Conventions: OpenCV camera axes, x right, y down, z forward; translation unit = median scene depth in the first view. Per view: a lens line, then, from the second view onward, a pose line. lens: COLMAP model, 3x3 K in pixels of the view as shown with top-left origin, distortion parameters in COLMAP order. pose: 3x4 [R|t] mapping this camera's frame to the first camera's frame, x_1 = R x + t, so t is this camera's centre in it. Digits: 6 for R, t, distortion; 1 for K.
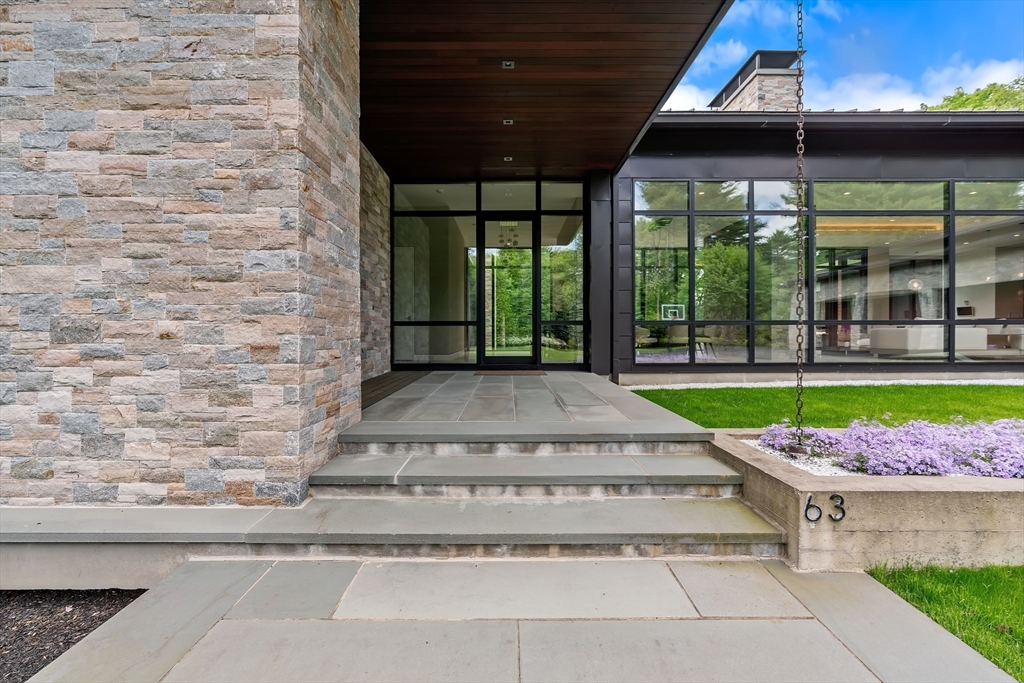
lens RADIAL K [[466.1, 0, 503.7], [0, 466.1, 339.6], [0, 0, 1]] dist [-0.002227, -0.000035]
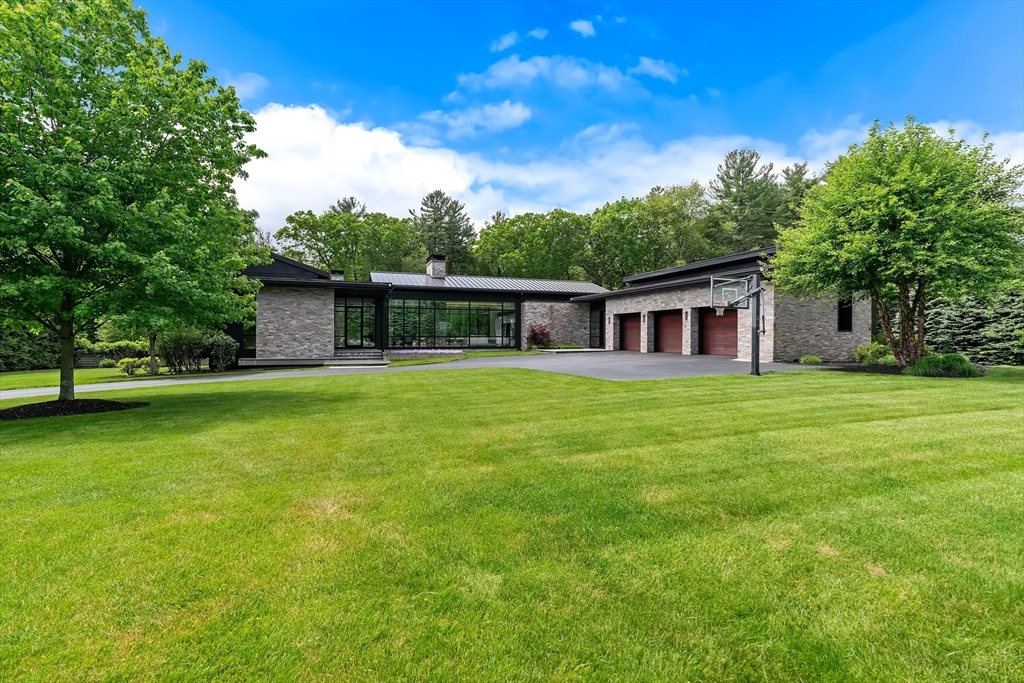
lens RADIAL K [[466.1, 0, 503.7], [0, 466.1, 339.6], [0, 0, 1]] dist [-0.002227, -0.000035]
pose [[0.942534, 0.002340, 0.334101, -0.259931], [0.000281, 0.999970, -0.007796, 0.051372], [-0.334109, 0.007442, 0.942505, -7.010209]]
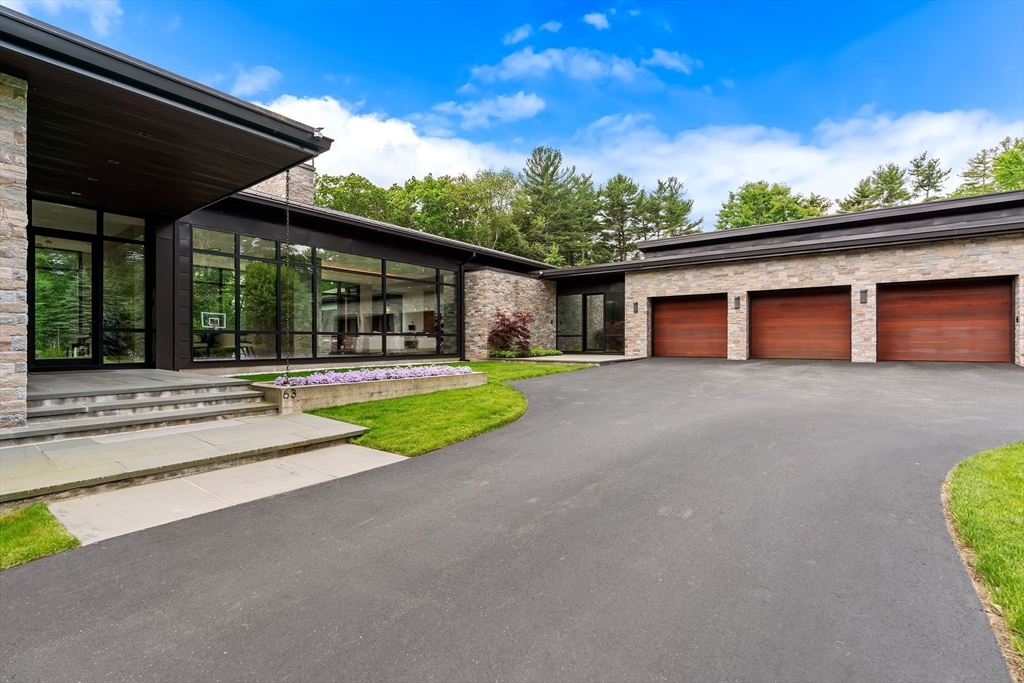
lens RADIAL K [[466.1, 0, 503.7], [0, 466.1, 339.6], [0, 0, 1]] dist [-0.002227, -0.000035]
pose [[0.611592, 0.003771, 0.791164, -0.582214], [0.011166, 0.999848, -0.013398, 0.040073], [-0.791094, 0.017028, 0.611457, -1.323395]]
